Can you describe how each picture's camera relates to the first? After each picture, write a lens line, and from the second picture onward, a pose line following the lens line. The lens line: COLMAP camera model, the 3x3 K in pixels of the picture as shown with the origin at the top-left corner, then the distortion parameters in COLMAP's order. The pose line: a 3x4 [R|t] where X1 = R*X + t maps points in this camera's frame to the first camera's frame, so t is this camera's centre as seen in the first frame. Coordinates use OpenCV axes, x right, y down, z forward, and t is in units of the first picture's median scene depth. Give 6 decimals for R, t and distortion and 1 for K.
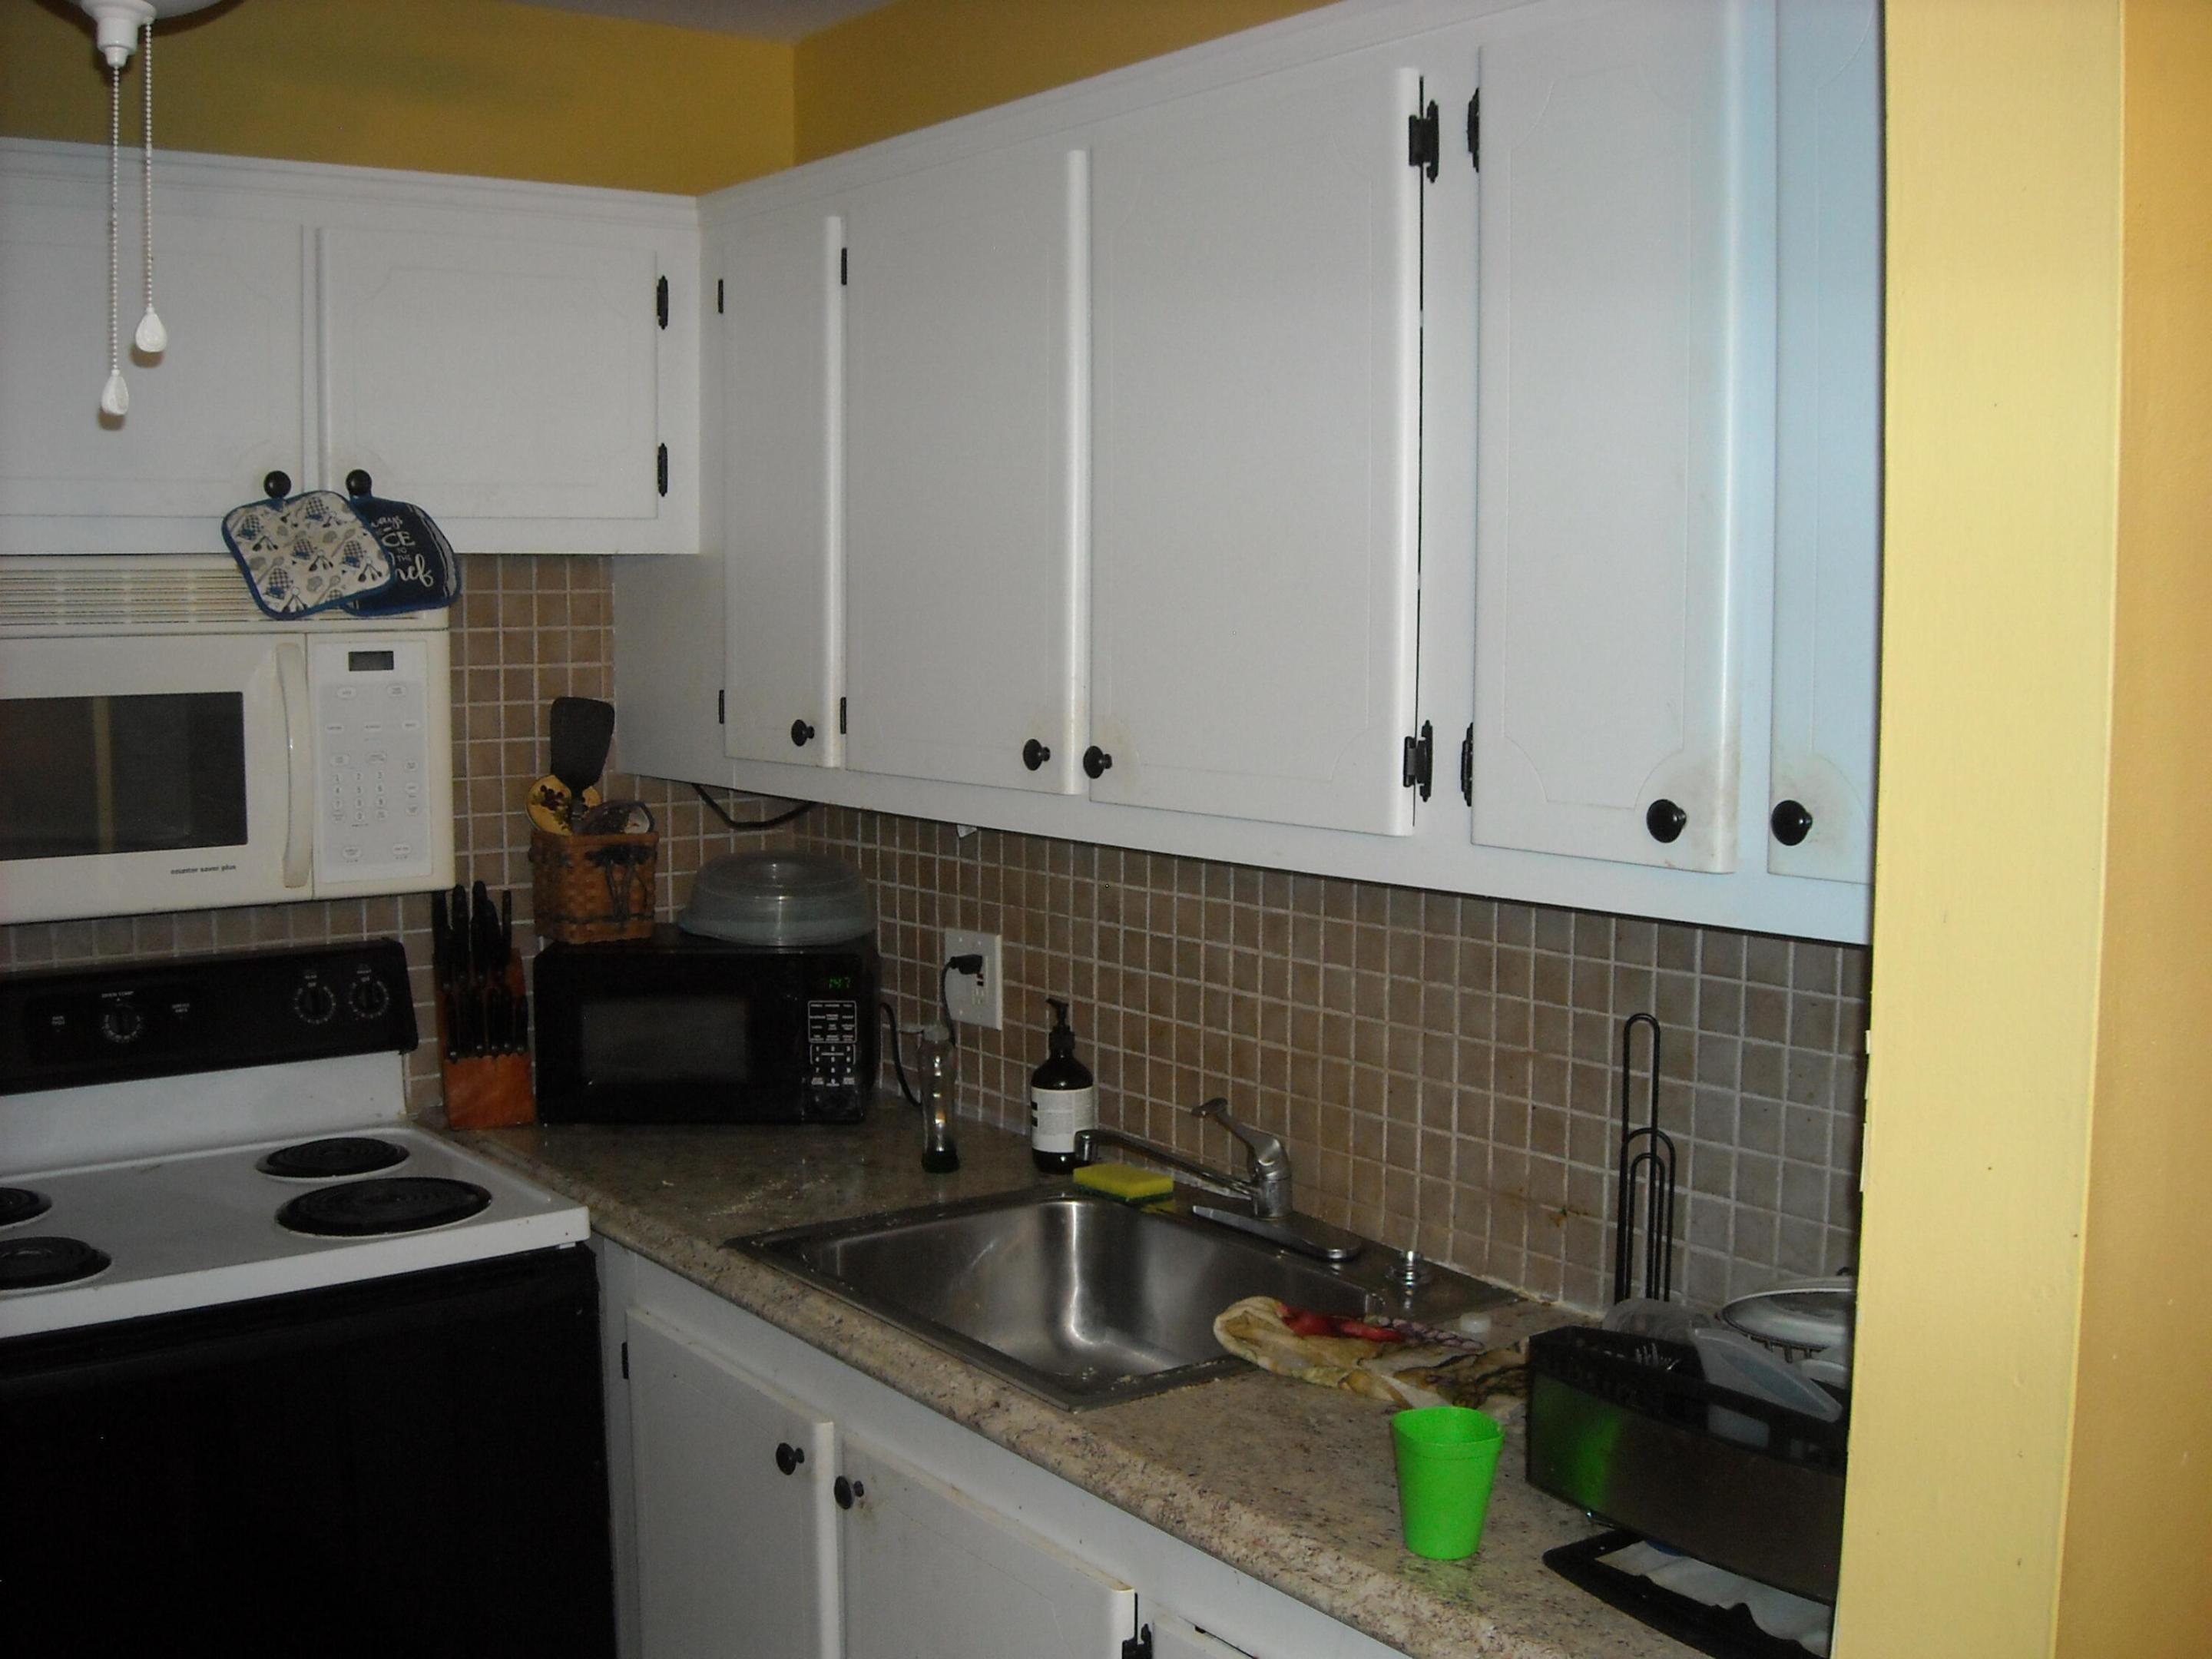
lens RADIAL K [[2309.3, 0, 1098.9], [0, 2309.3, 821.9], [0, 0, 1]] dist [-0.128094, 0.000000]
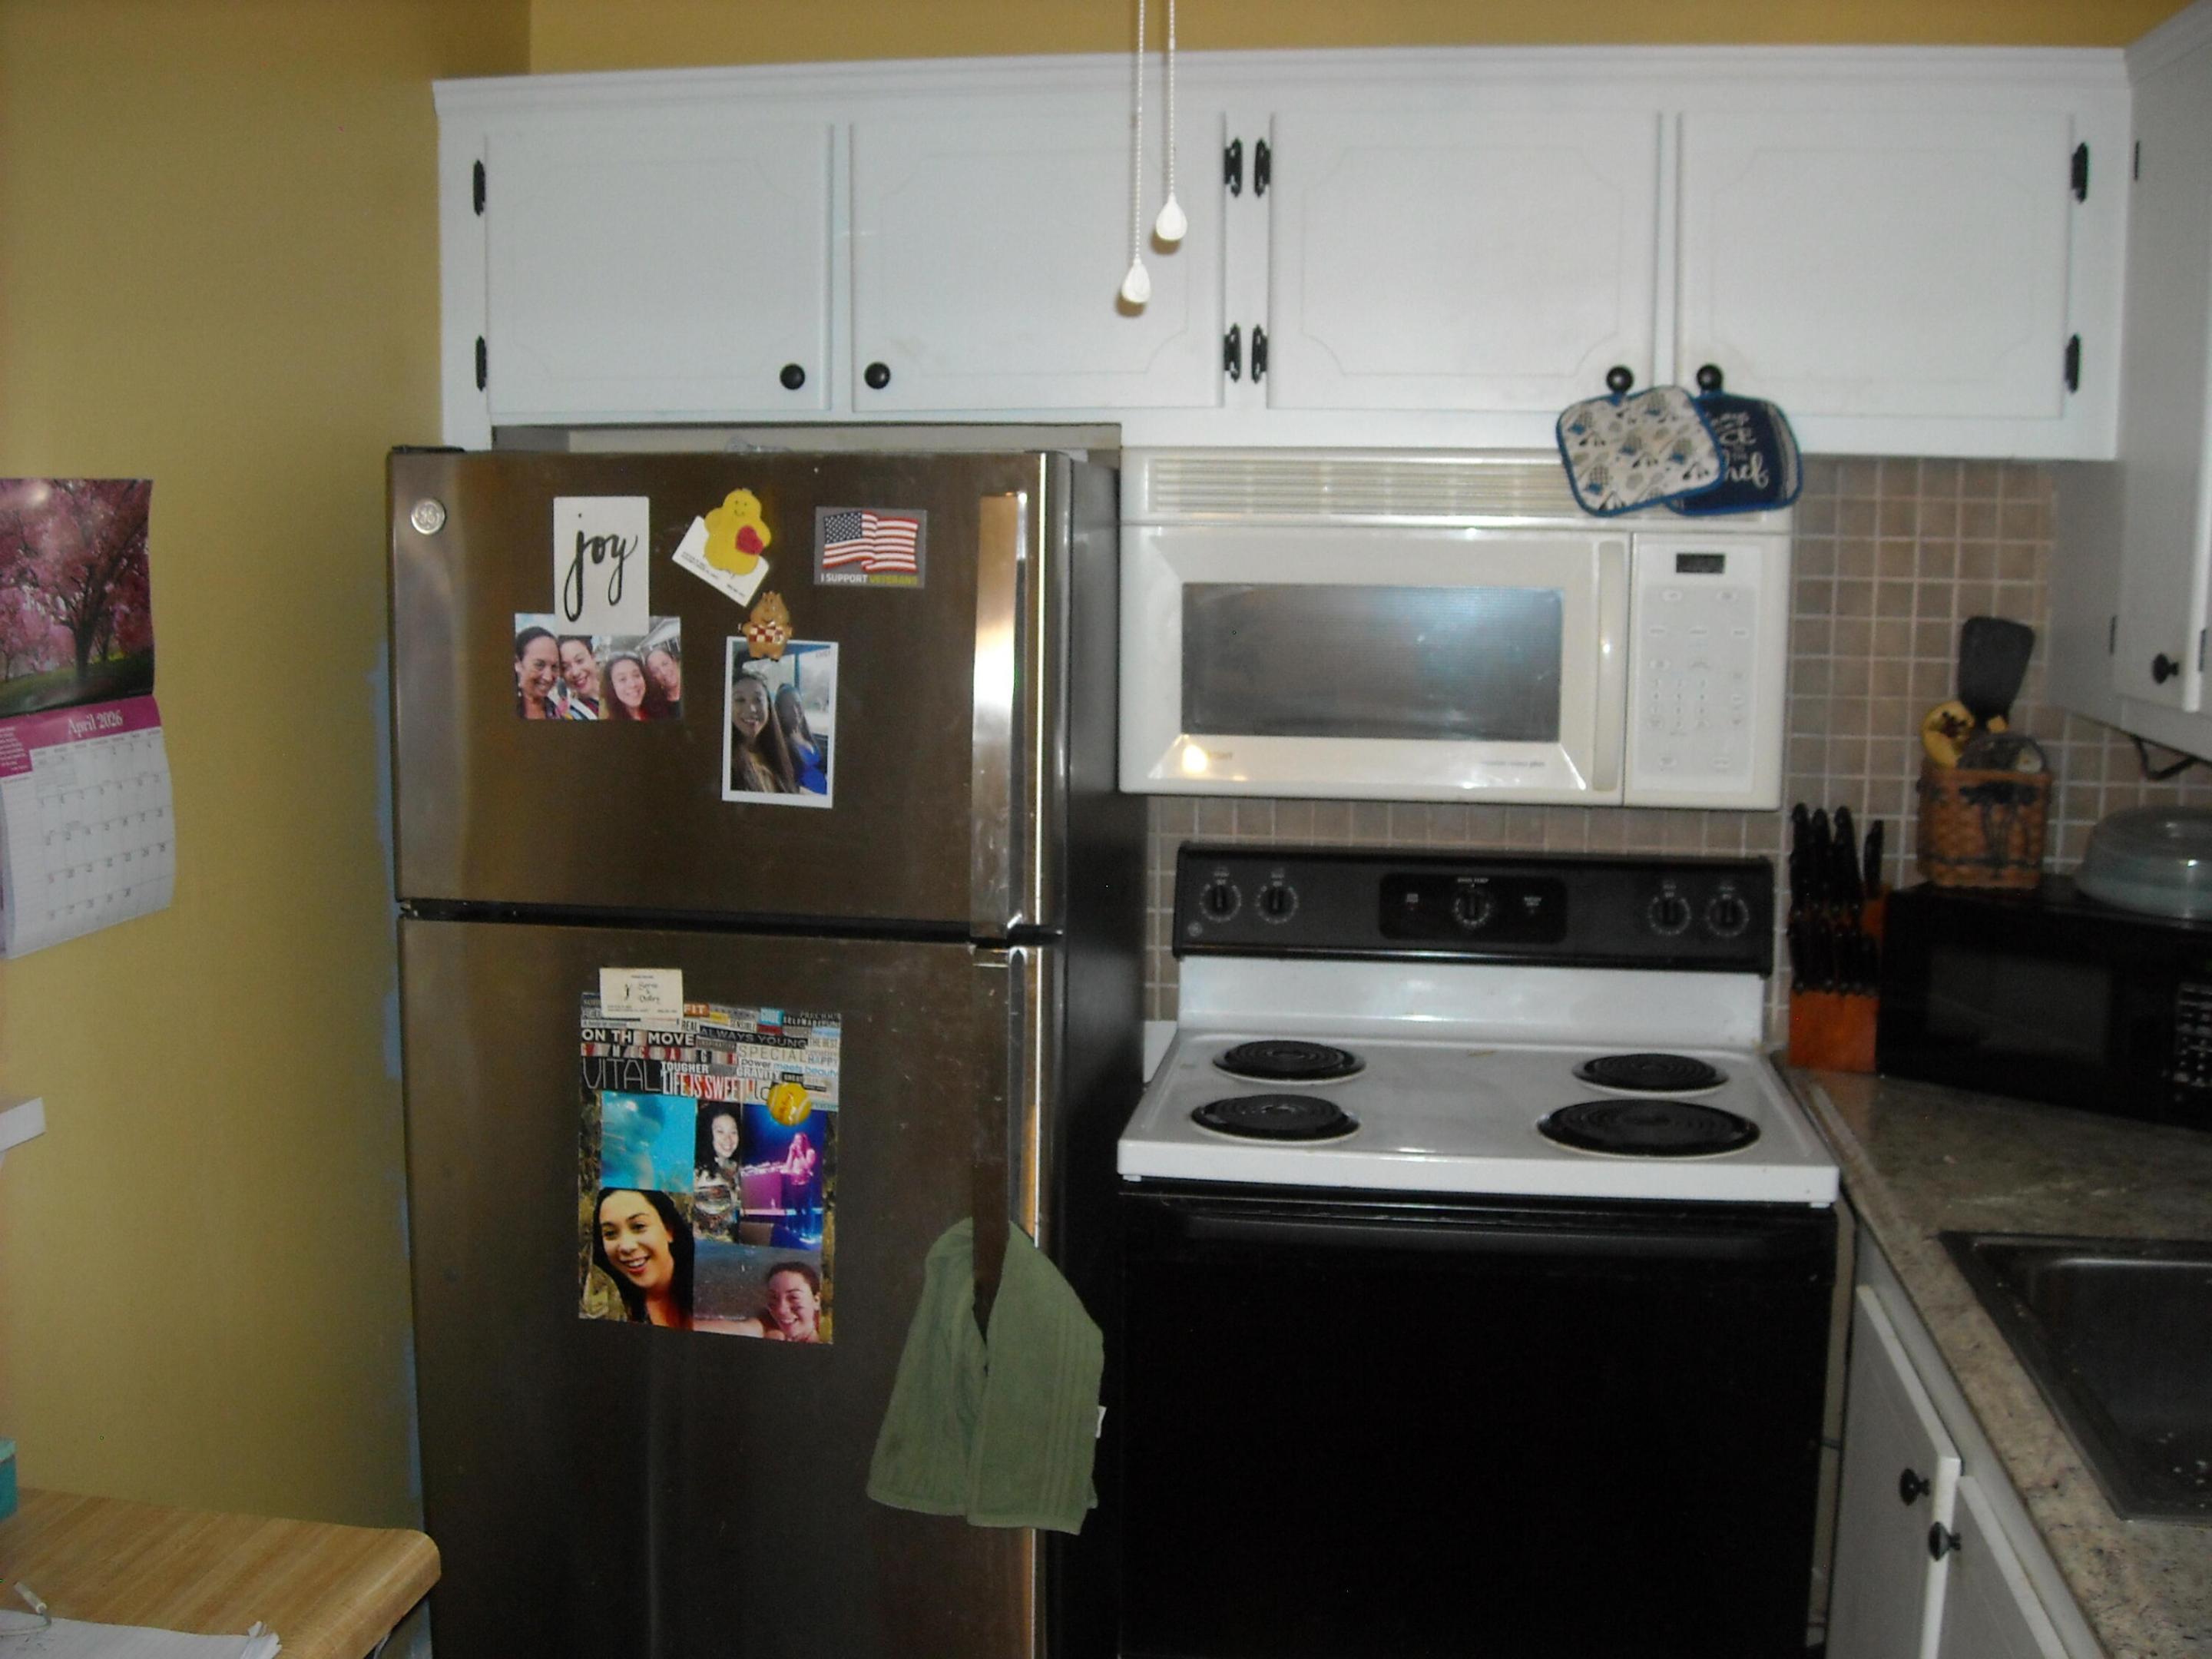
lens RADIAL K [[2309.3, 0, 1100.3], [0, 2309.3, 844.8], [0, 0, 1]] dist [-0.128094, 0.000000]
pose [[0.707916, 0.108064, -0.697981, 0.180097], [-0.076425, 0.994144, 0.076405, -0.007160], [0.702150, -0.000745, 0.712029, 0.134561]]
